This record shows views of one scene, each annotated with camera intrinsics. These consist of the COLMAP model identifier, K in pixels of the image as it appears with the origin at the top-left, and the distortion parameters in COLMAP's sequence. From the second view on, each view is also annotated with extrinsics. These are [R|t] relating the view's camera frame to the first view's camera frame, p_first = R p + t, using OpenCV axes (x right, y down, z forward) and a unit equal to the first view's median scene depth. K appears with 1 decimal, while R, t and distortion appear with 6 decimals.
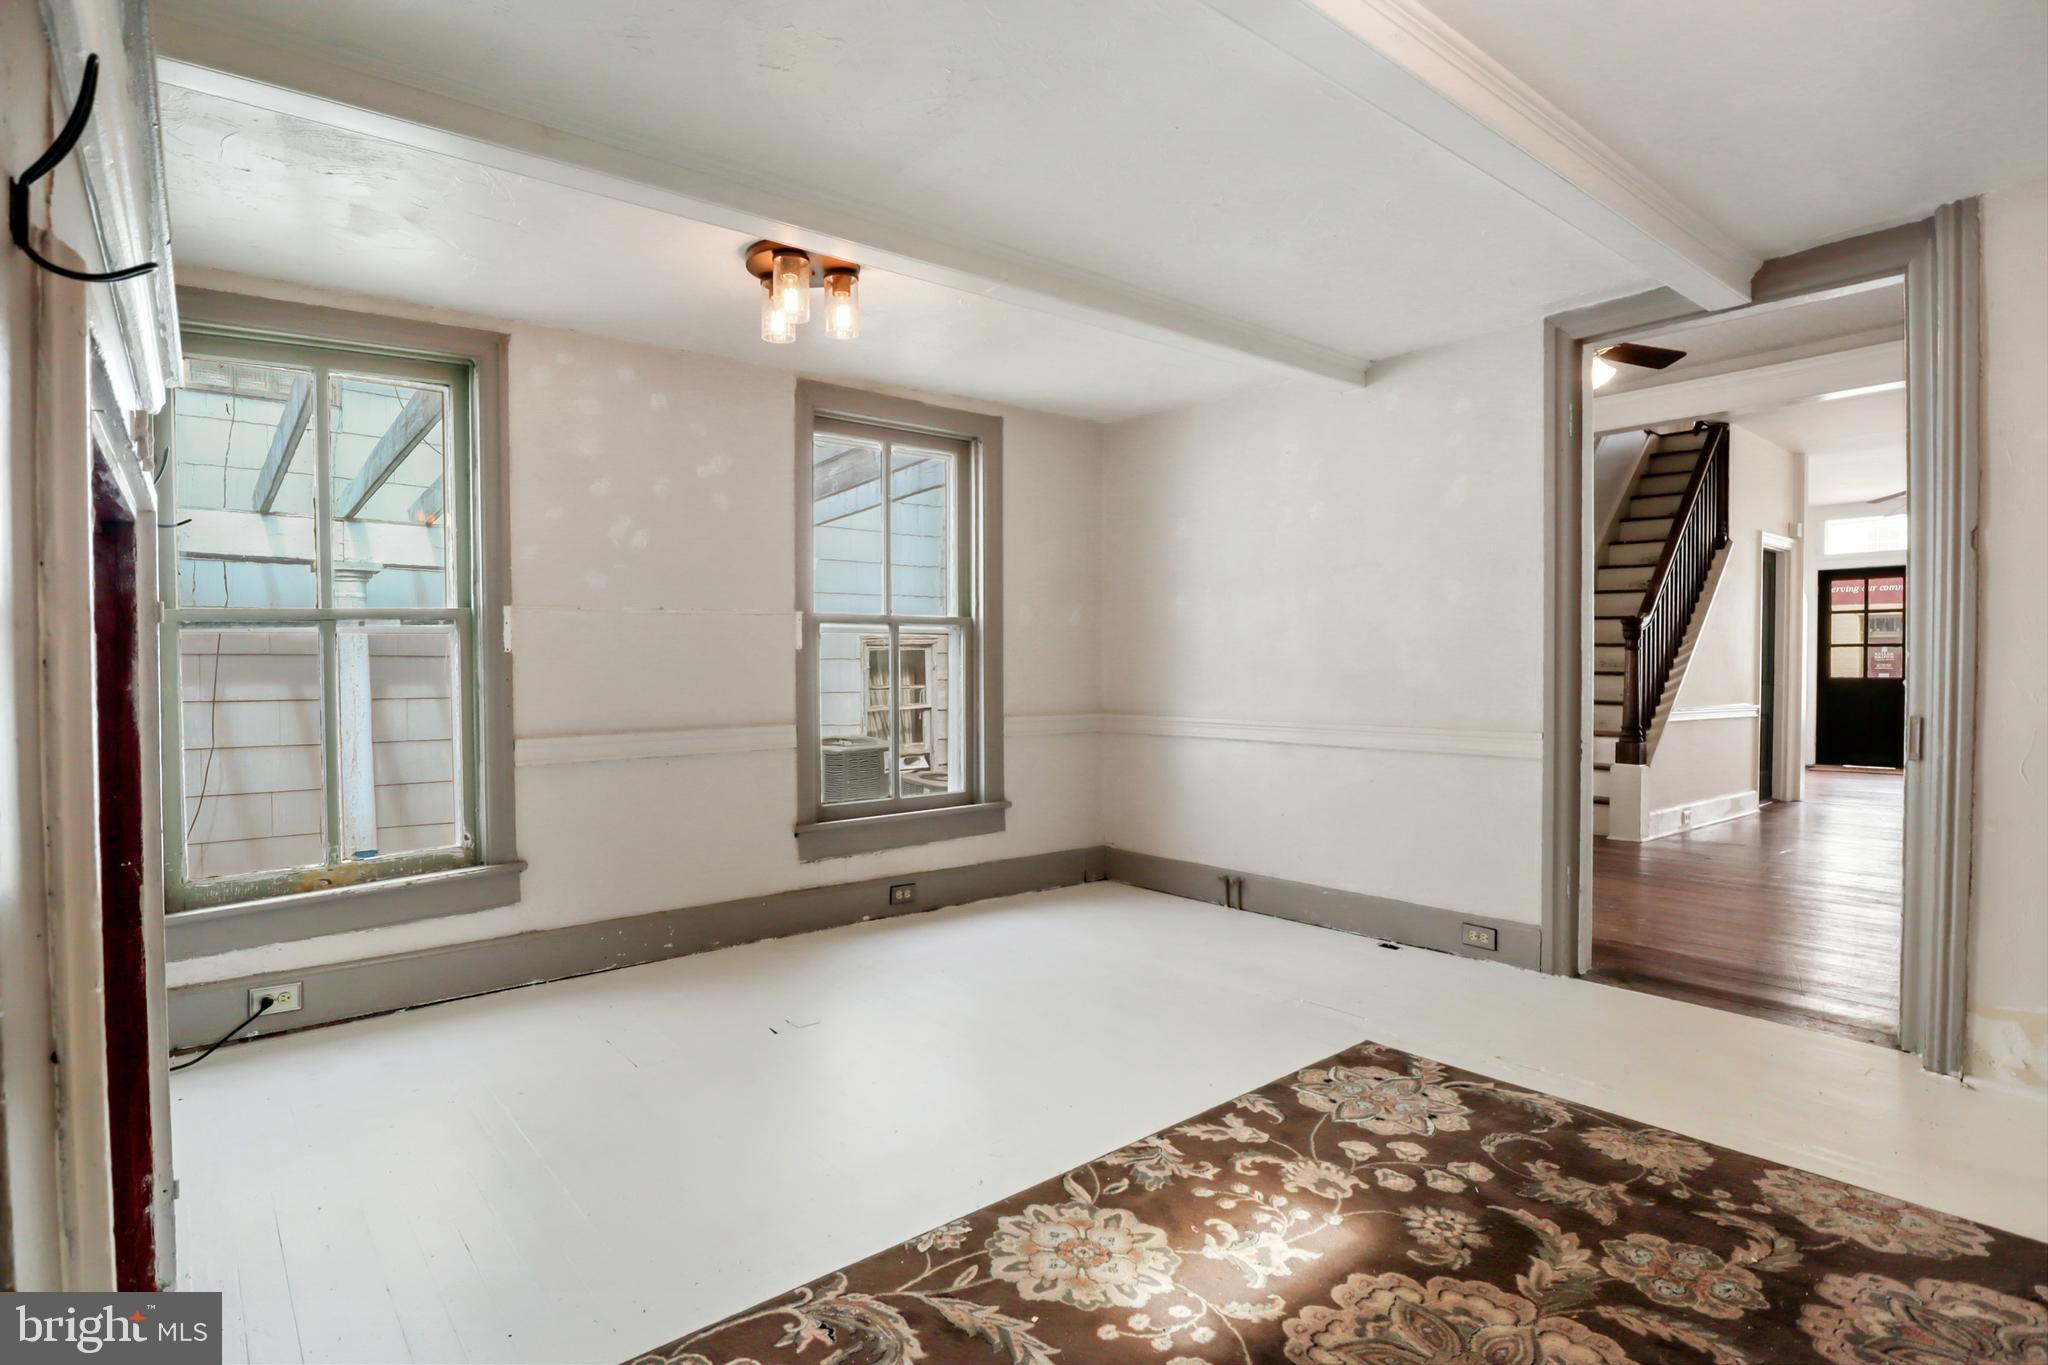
lens RADIAL K [[1031.3, 0, 1004.4], [0, 1031.3, 690.0], [0, 0, 1]] dist [-0.040519, 0.010485]
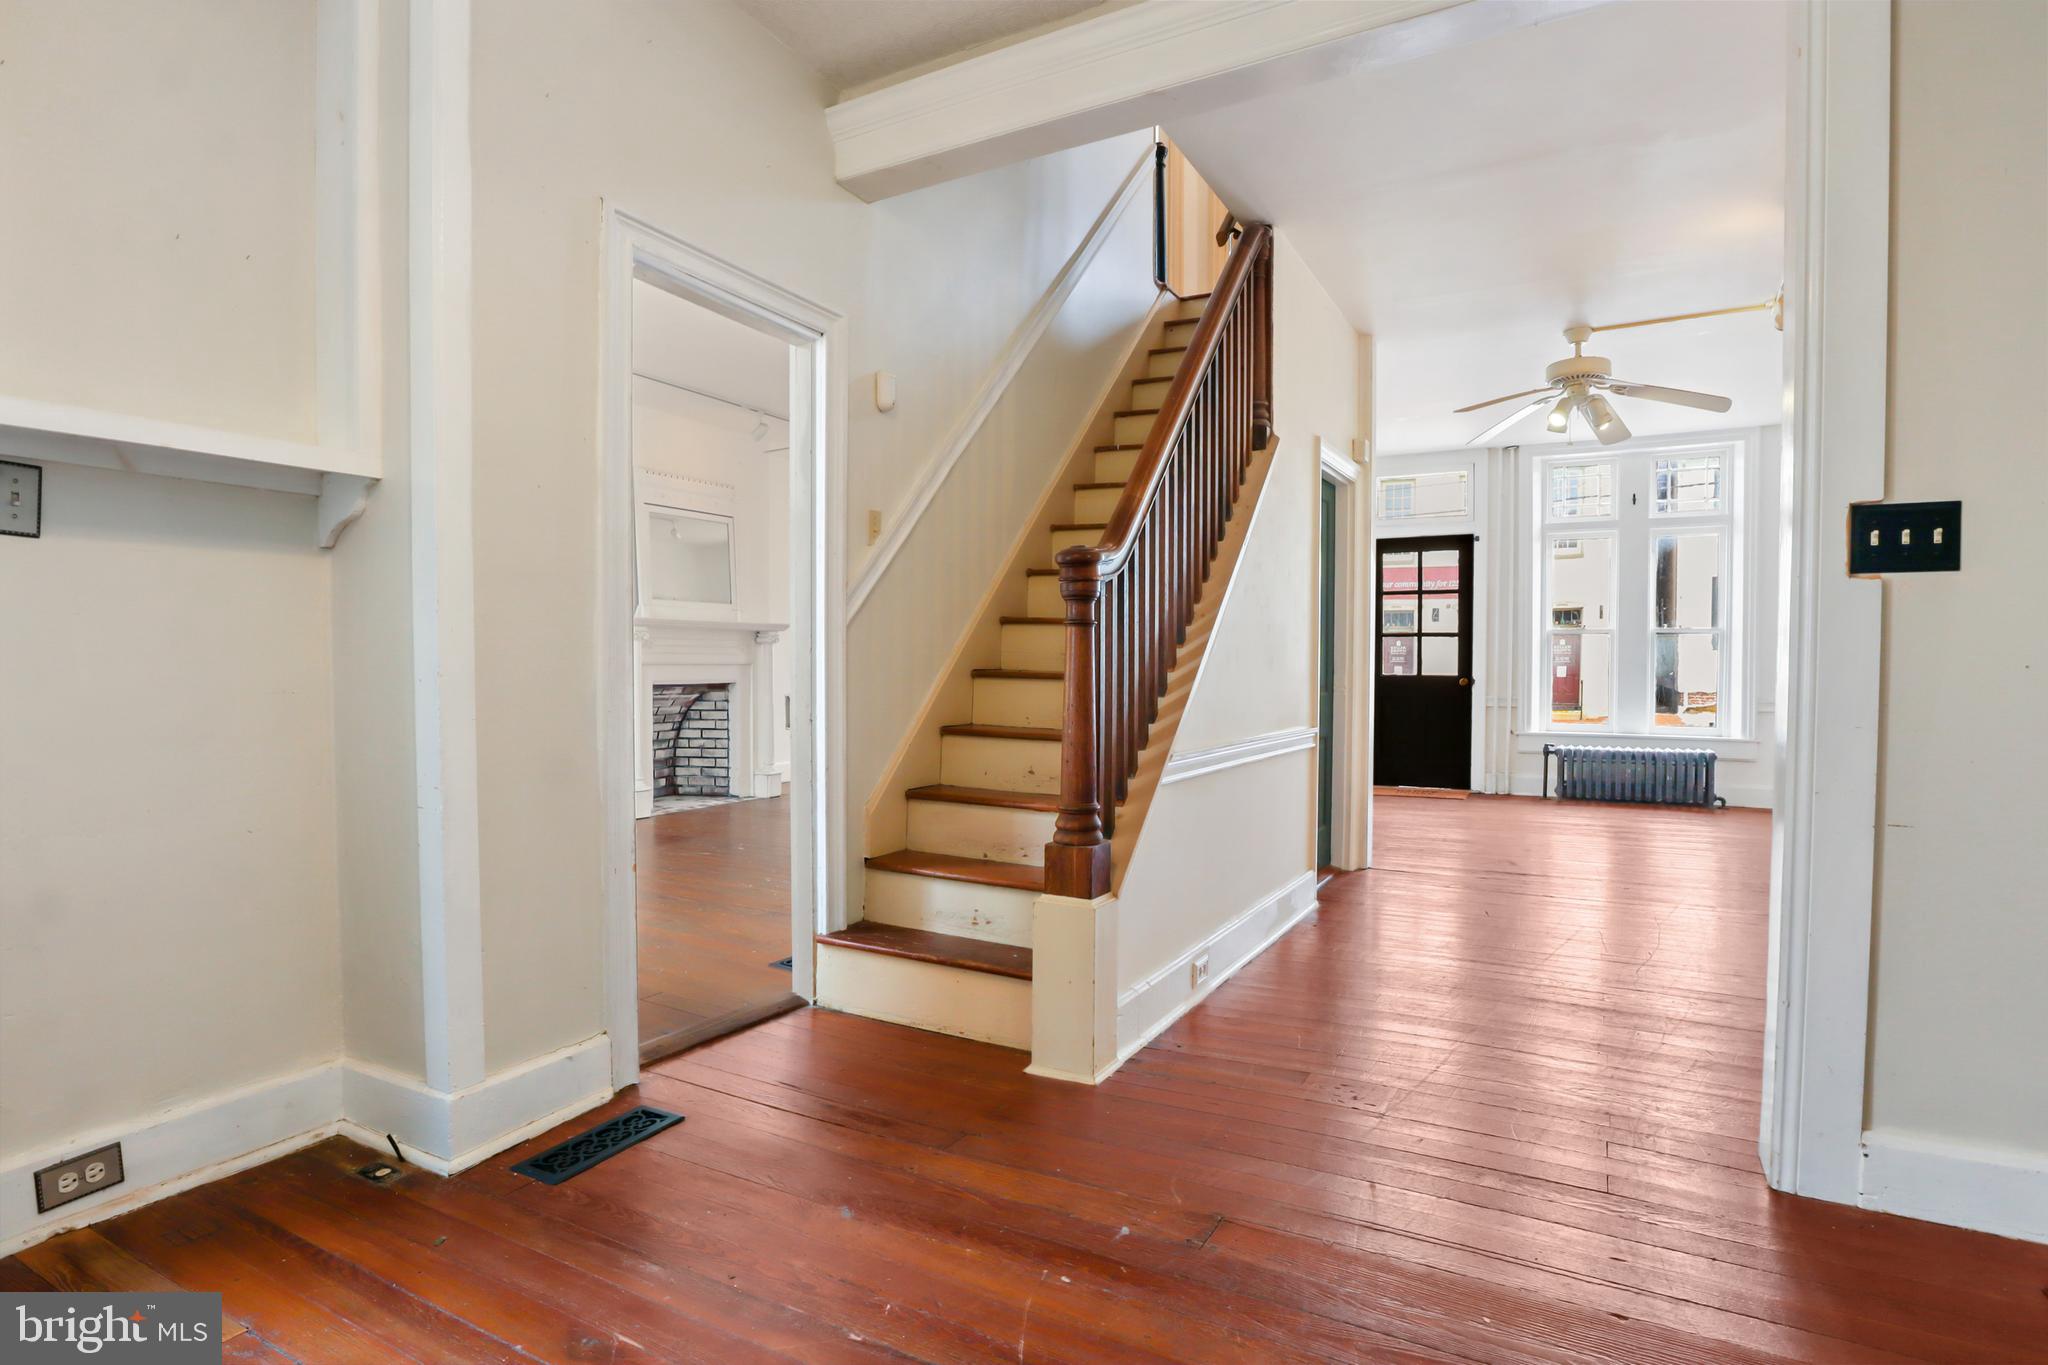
lens RADIAL K [[1084.0, 0, 1010.3], [0, 1084.0, 692.0], [0, 0, 1]] dist [-0.038372, 0.011740]
pose [[0.927283, -0.009858, 0.374230, 0.358019], [0.006001, 0.999916, 0.011471, -0.014989], [-0.374312, -0.008391, 0.927265, 0.502118]]
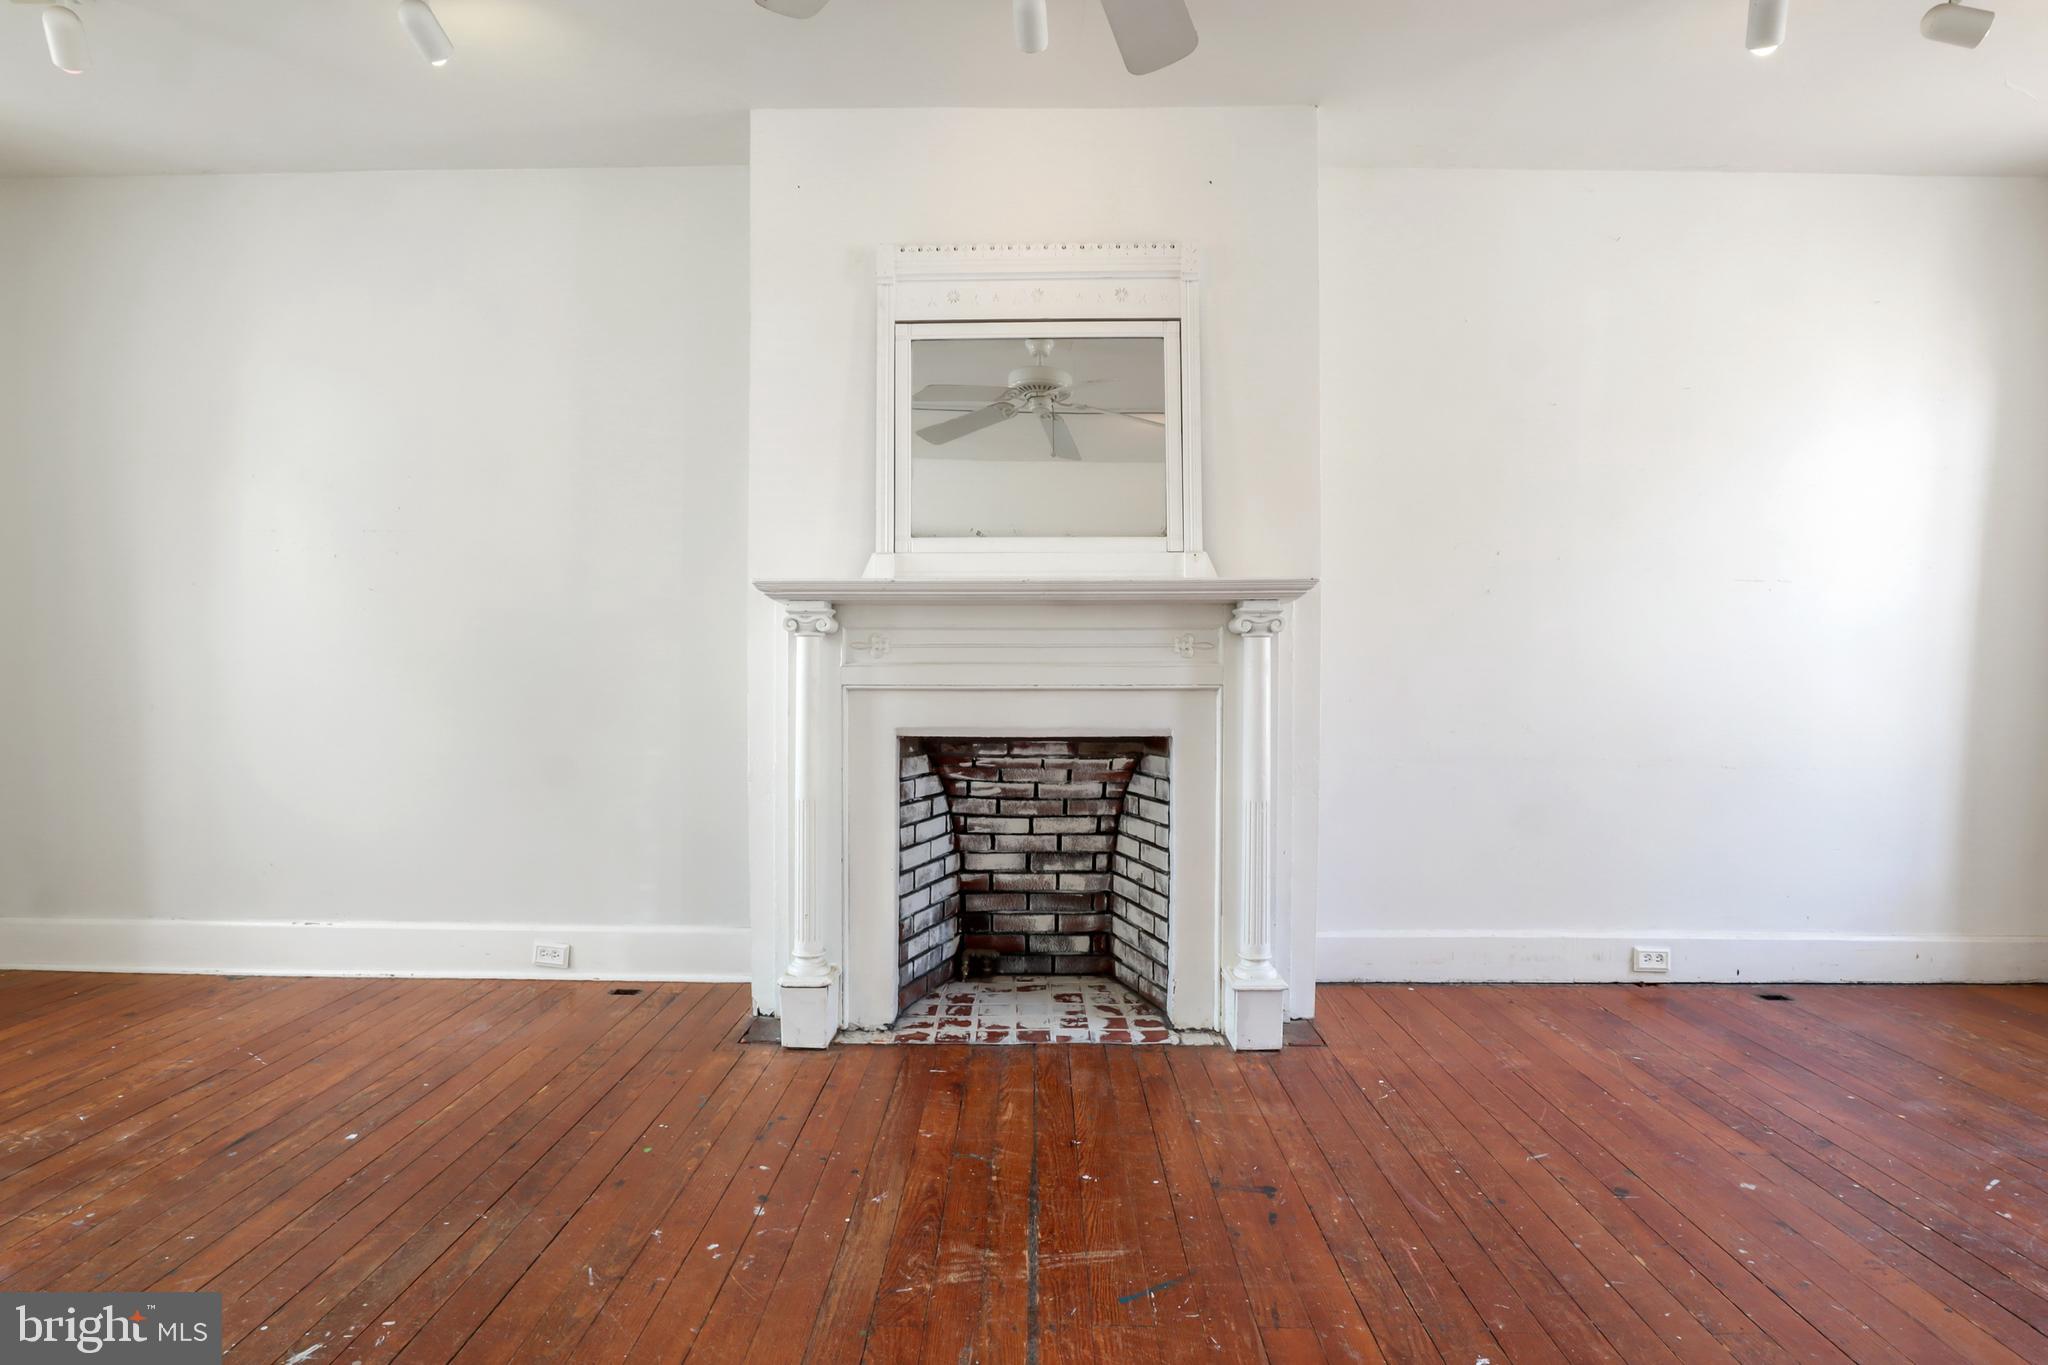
lens RADIAL K [[1031.3, 0, 1035.6], [0, 1031.3, 678.6], [0, 0, 1]] dist [-0.040519, 0.010485]
pose [[0.784270, 0.001920, -0.620416, 0.484966], [-0.006264, 0.999969, -0.004825, -0.021651], [0.620388, 0.007670, 0.784258, 0.769296]]
